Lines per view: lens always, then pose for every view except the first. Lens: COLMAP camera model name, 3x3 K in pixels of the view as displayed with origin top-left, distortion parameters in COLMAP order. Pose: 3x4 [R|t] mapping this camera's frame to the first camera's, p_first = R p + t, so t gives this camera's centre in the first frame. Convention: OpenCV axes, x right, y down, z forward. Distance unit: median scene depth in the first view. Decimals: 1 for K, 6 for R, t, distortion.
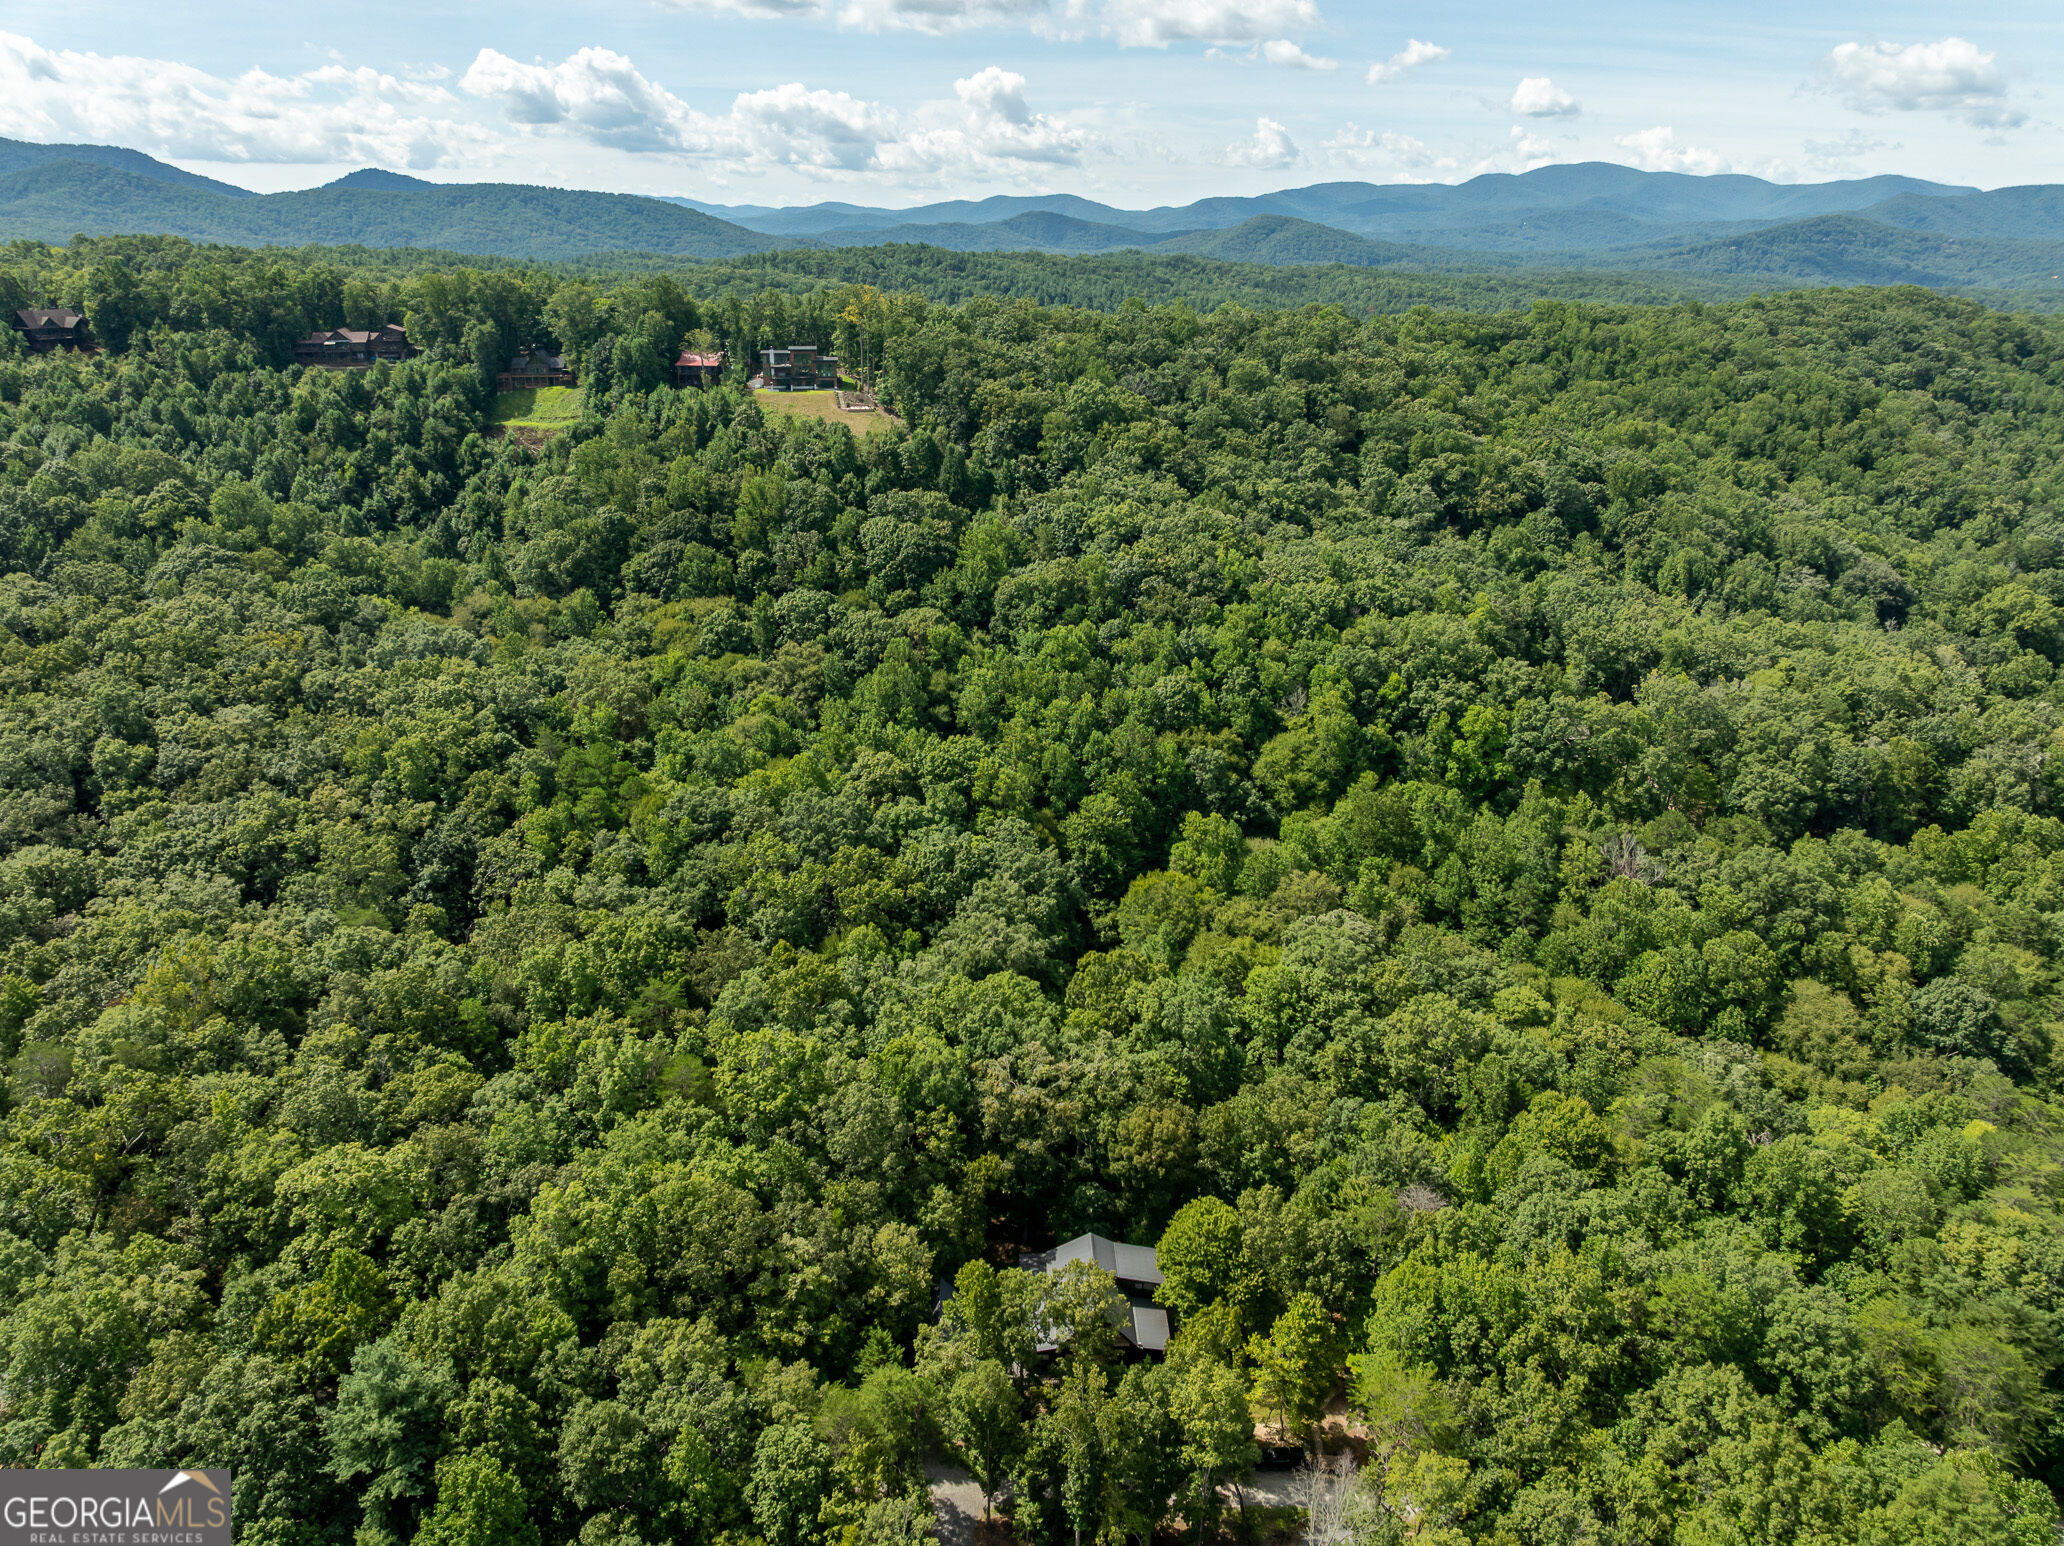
lens RADIAL K [[1445.5, 0, 1025.2], [0, 1445.5, 773.1], [0, 0, 1]] dist [-0.033138, 0.008616]
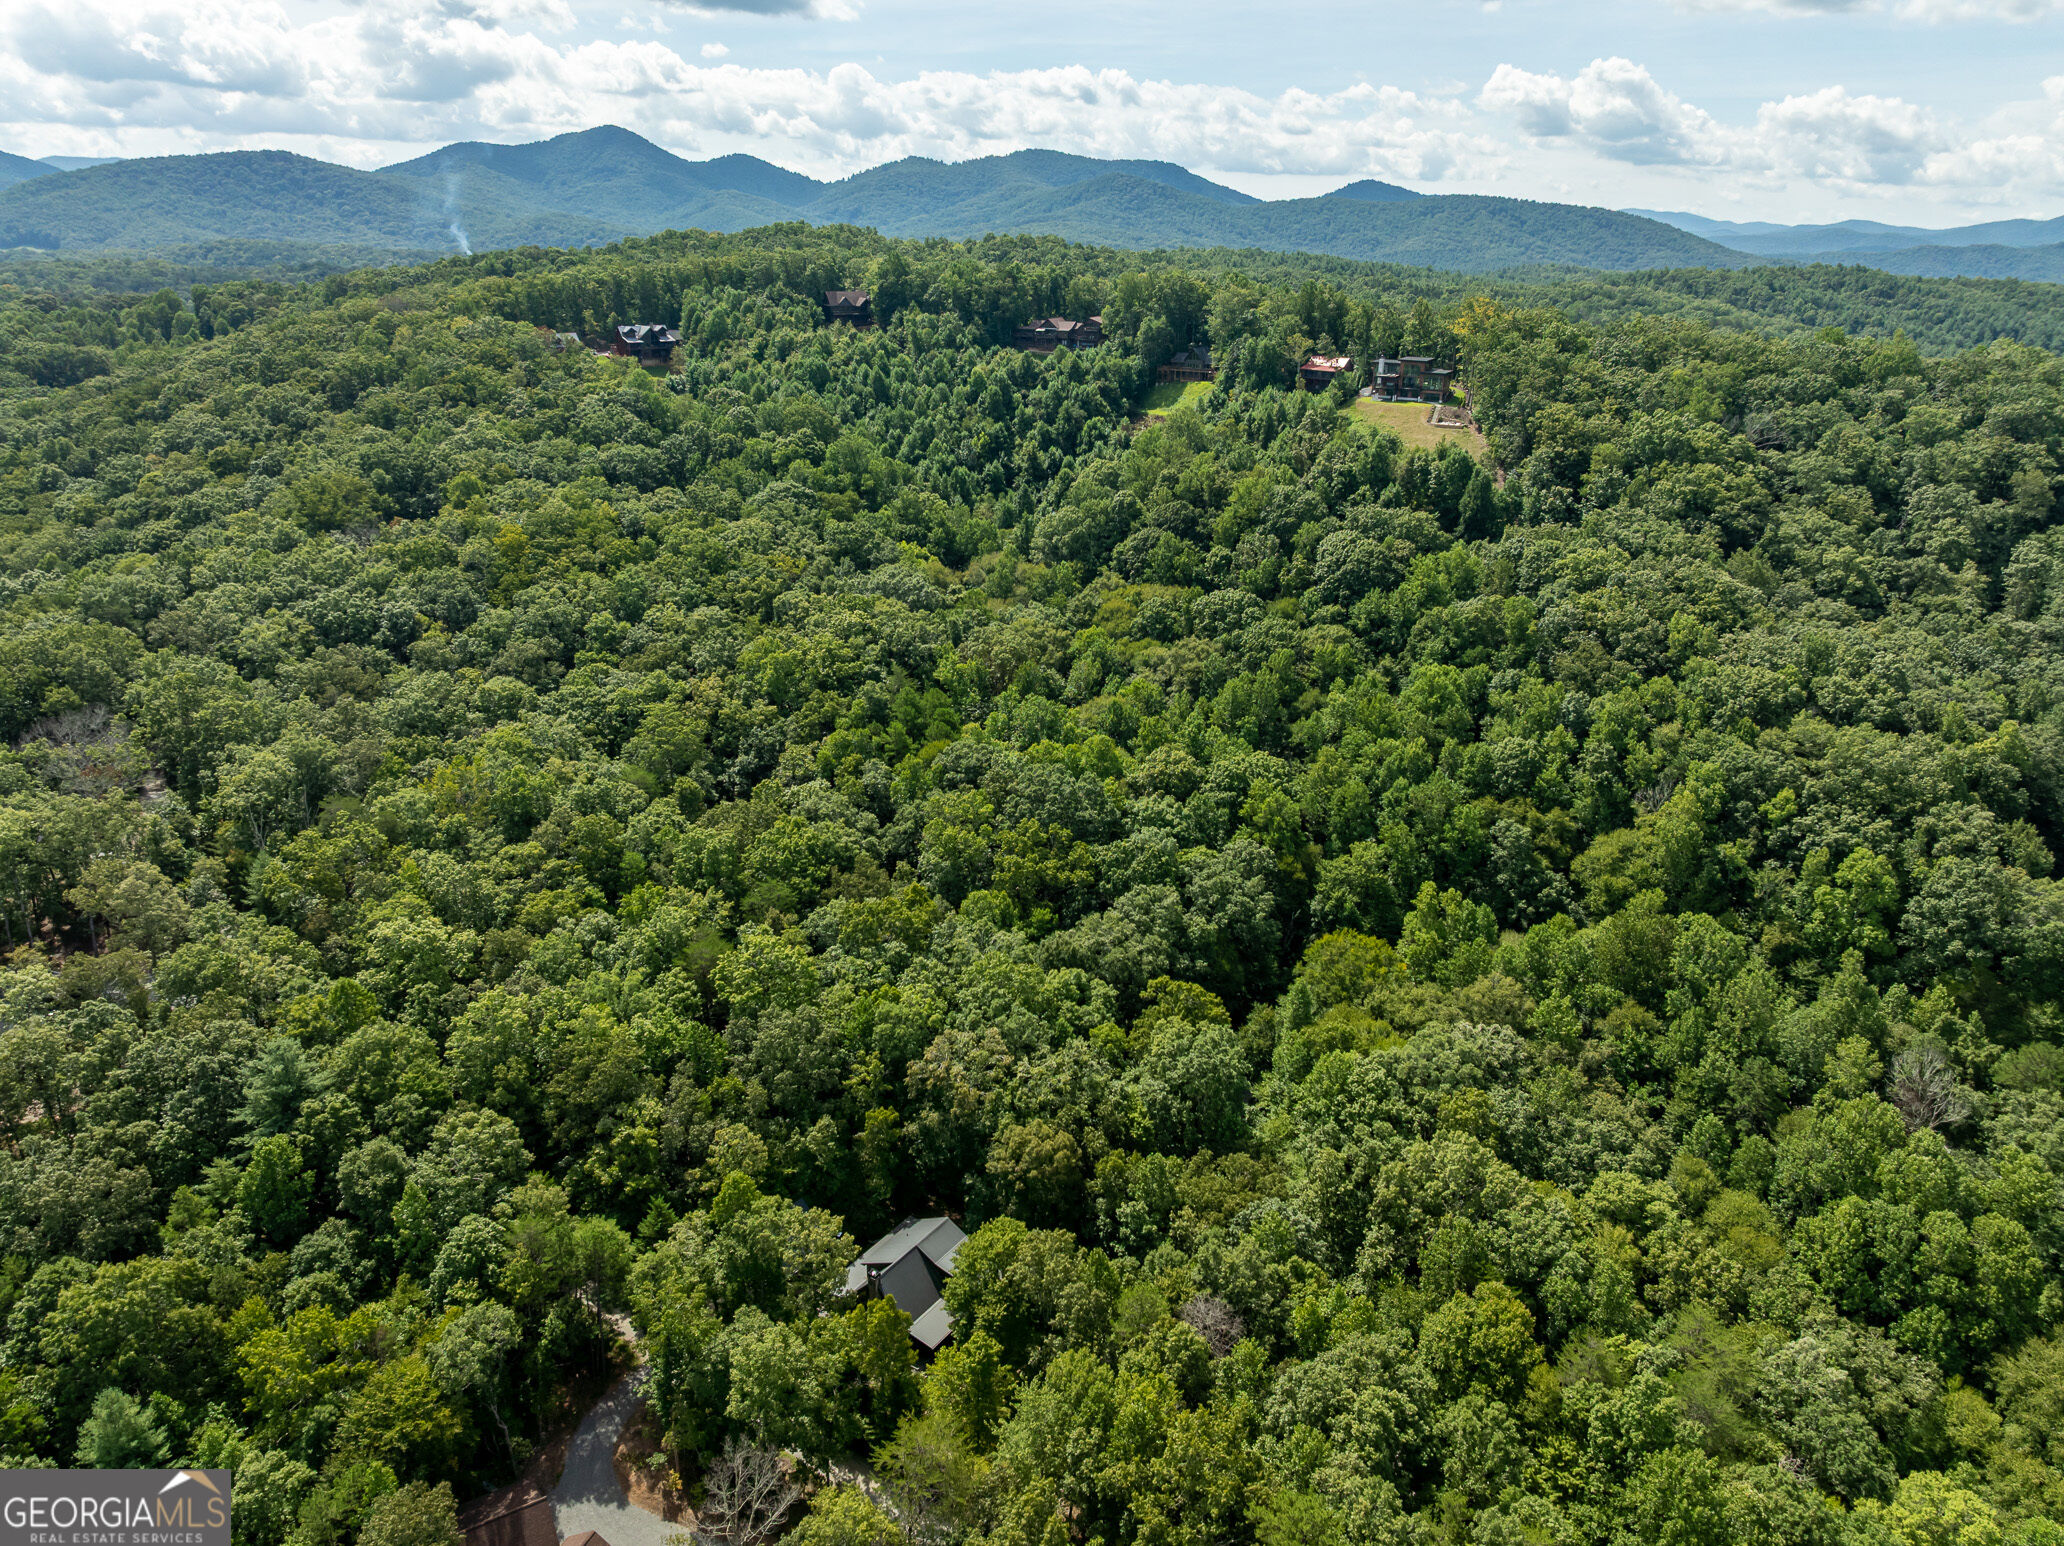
lens RADIAL K [[1445.5, 0, 1025.2], [0, 1445.5, 773.1], [0, 0, 1]] dist [-0.033138, 0.008616]
pose [[0.812547, 0.210706, -0.543480, 0.257023], [-0.214843, 0.974996, 0.056796, -0.023800], [0.541858, 0.070614, 0.837498, 0.072718]]
